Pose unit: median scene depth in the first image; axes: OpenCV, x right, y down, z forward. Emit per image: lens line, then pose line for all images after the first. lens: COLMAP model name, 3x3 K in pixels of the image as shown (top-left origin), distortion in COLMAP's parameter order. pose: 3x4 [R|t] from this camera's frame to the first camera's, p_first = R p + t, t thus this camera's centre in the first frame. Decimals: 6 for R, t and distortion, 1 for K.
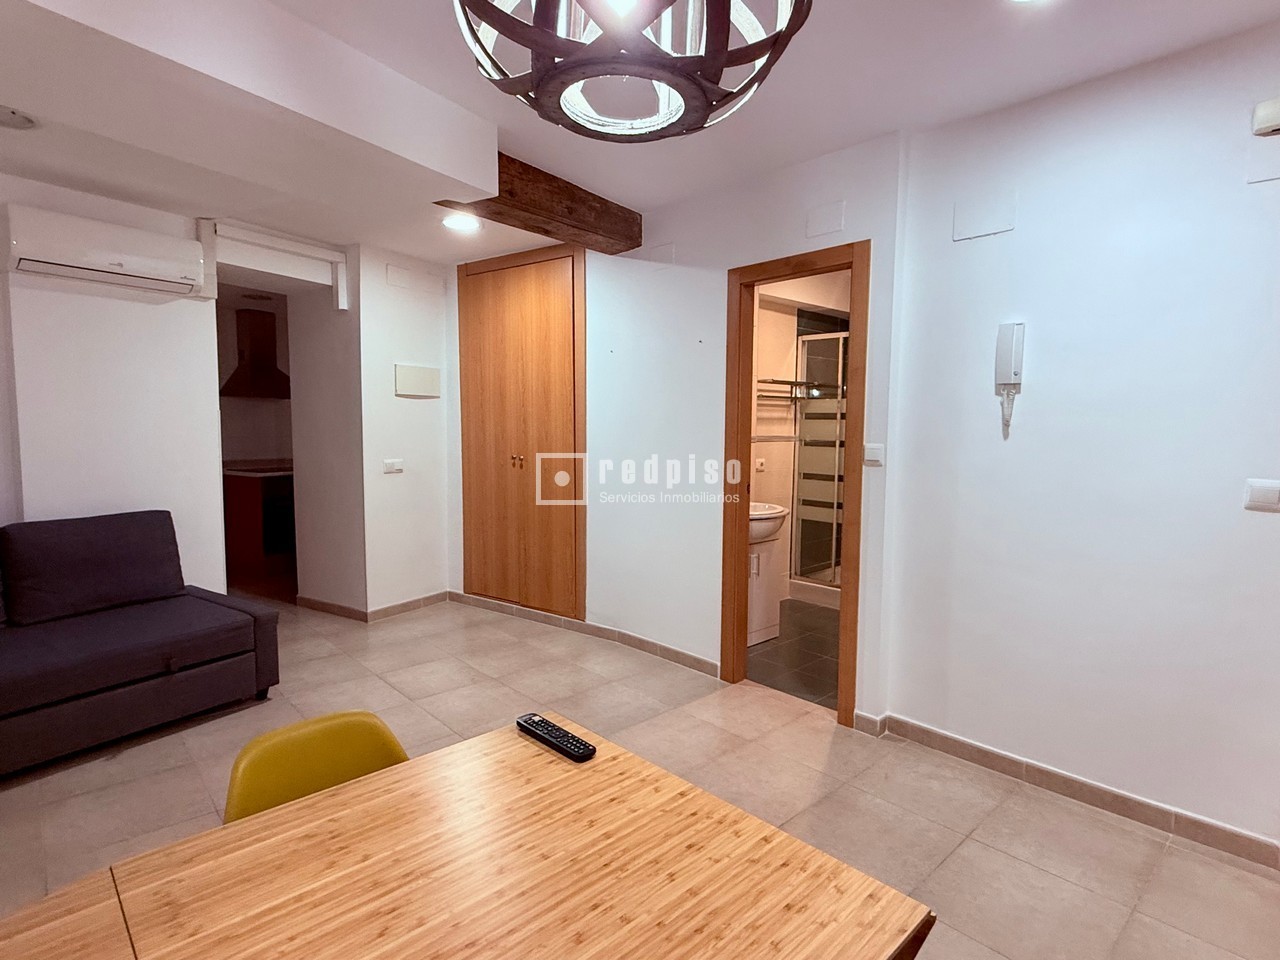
lens RADIAL K [[671.8, 0, 643.5], [0, 671.8, 484.4], [0, 0, 1]] dist [-0.002145, -0.000067]
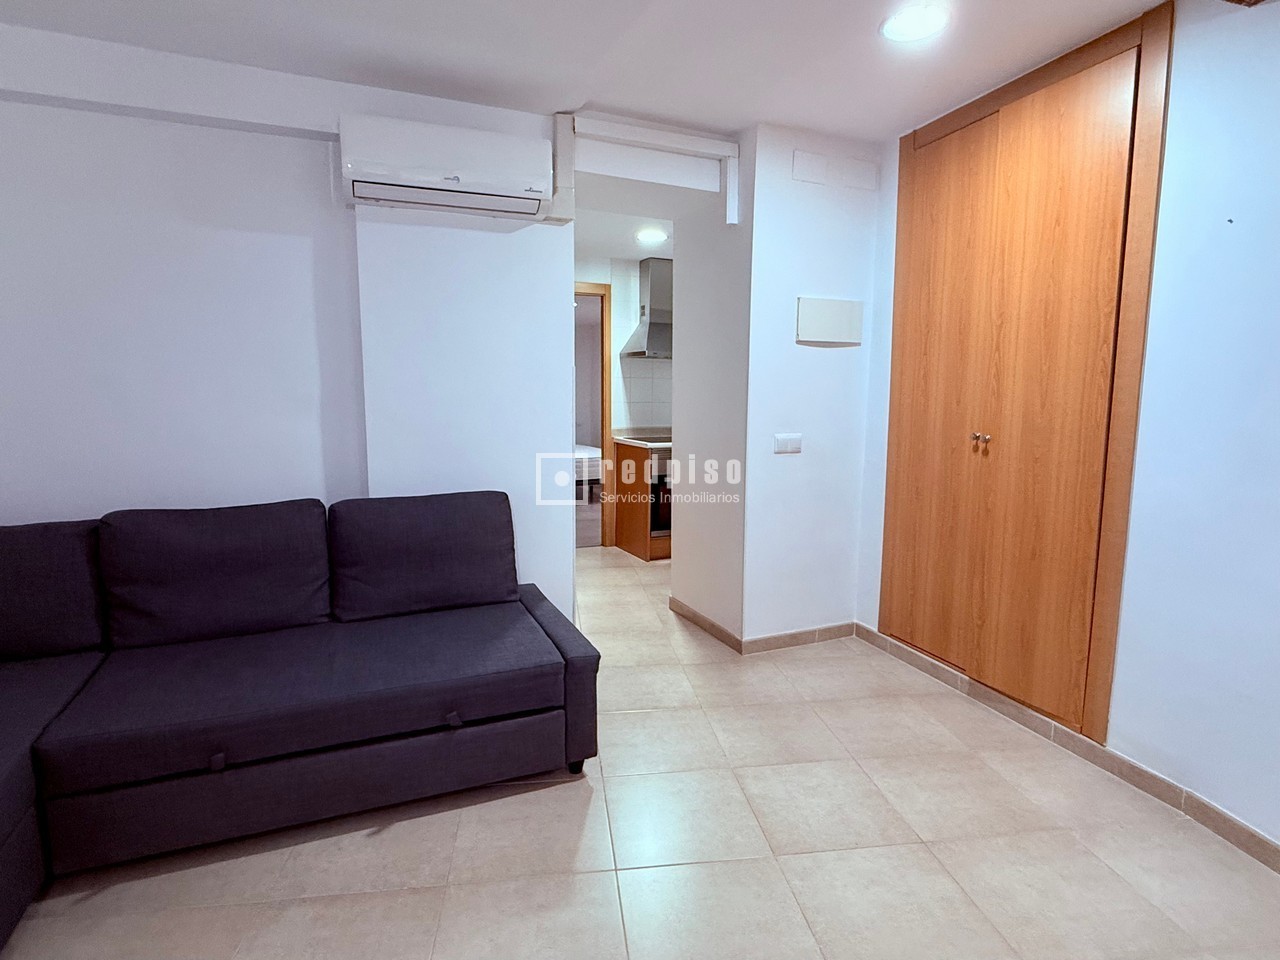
lens RADIAL K [[673.7, 0, 634.4], [0, 673.7, 479.7], [0, 0, 1]] dist [-0.002907, 0.000295]
pose [[0.813146, 0.068041, -0.578069, -0.094977], [-0.045577, 0.997538, 0.053302, -0.020540], [0.580273, -0.016995, 0.814245, 0.341563]]
